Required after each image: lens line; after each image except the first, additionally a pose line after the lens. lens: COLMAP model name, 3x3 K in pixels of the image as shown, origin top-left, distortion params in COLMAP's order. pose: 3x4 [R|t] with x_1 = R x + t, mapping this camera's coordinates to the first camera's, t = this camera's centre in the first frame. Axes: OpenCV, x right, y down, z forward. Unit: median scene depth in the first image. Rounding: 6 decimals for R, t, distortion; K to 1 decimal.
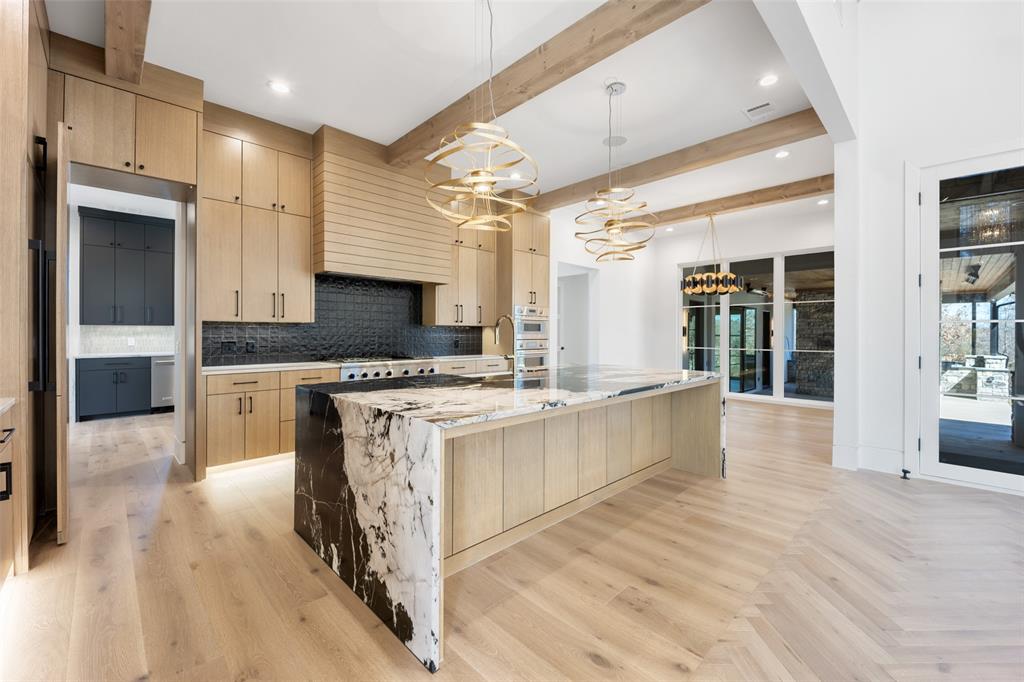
lens RADIAL K [[414.3, 0, 513.3], [0, 414.3, 335.6], [0, 0, 1]] dist [-0.001831, -0.000384]
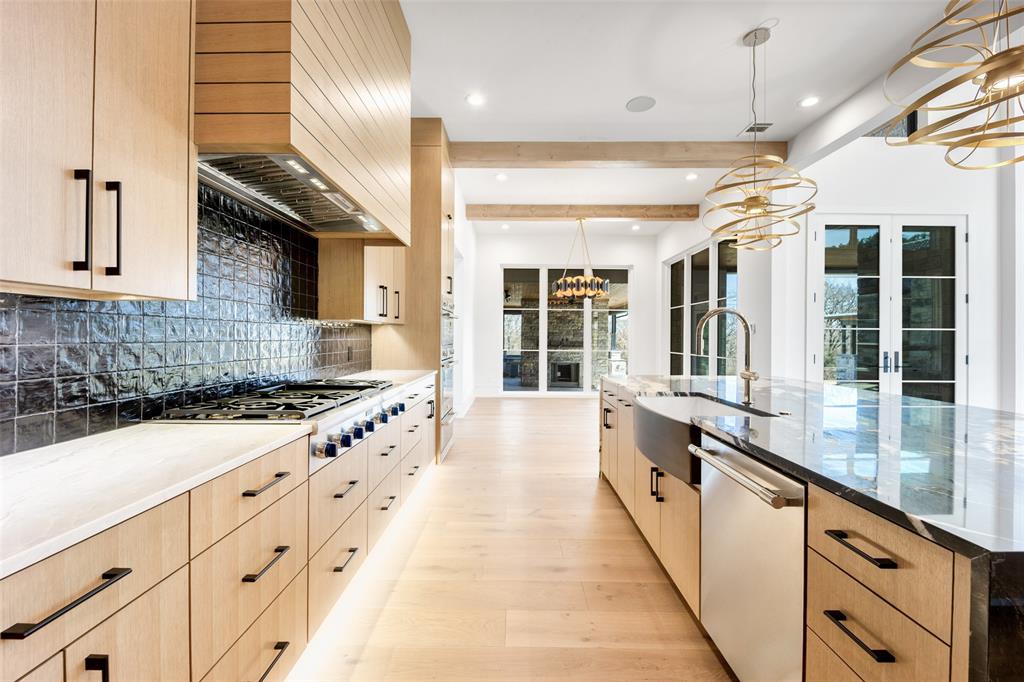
lens RADIAL K [[410.3, 0, 507.4], [0, 410.3, 338.2], [0, 0, 1]] dist [-0.000112, -0.000055]
pose [[0.707815, -0.001613, 0.706396, -0.543228], [-0.000390, 0.999996, 0.002674, -0.003688], [-0.706398, -0.002168, 0.707811, 0.626955]]
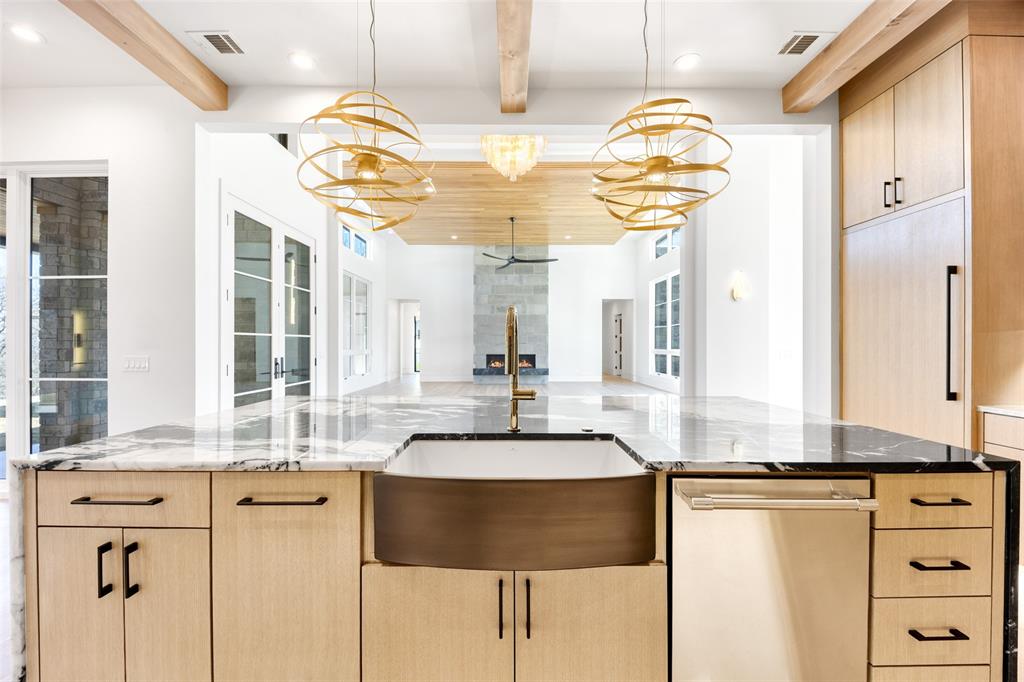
lens RADIAL K [[419.4, 0, 511.0], [0, 419.4, 345.1], [0, 0, 1]] dist [-0.016376, -0.000179]
pose [[-0.716353, -0.005035, 0.697720, -0.261652], [0.000326, 0.999971, 0.007550, -0.006885], [-0.697738, 0.005636, -0.716331, 1.044447]]
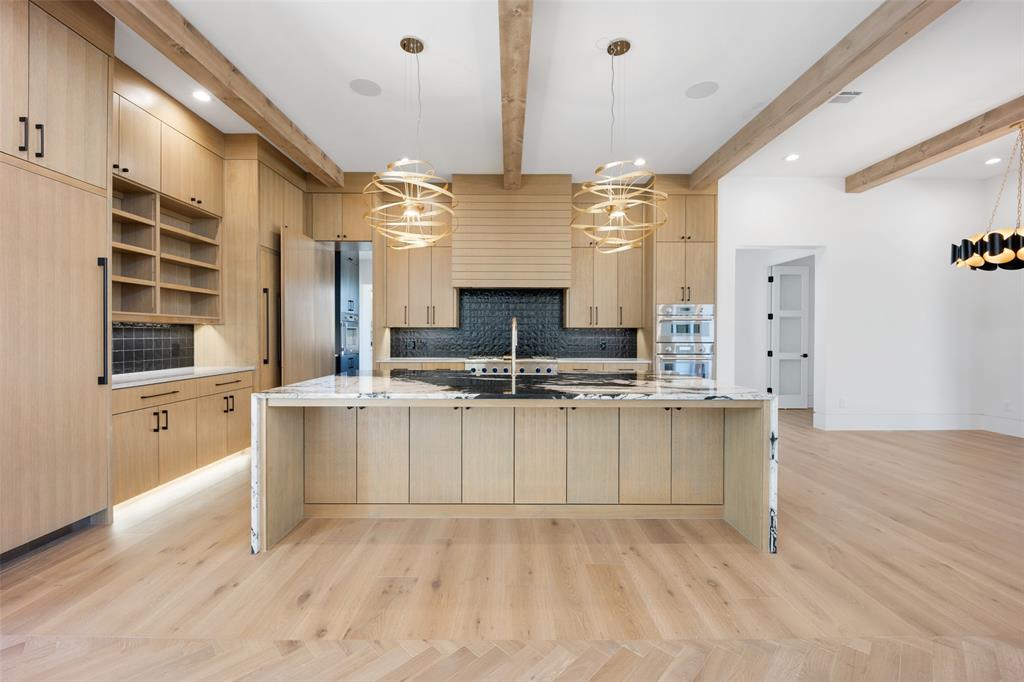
lens RADIAL K [[414.3, 0, 513.3], [0, 414.3, 335.6], [0, 0, 1]] dist [-0.001831, -0.000384]
pose [[0.721961, -0.000899, -0.691933, 0.547574], [-0.003215, 0.999984, -0.004654, 0.000056], [0.691926, 0.005585, 0.721947, 0.191213]]
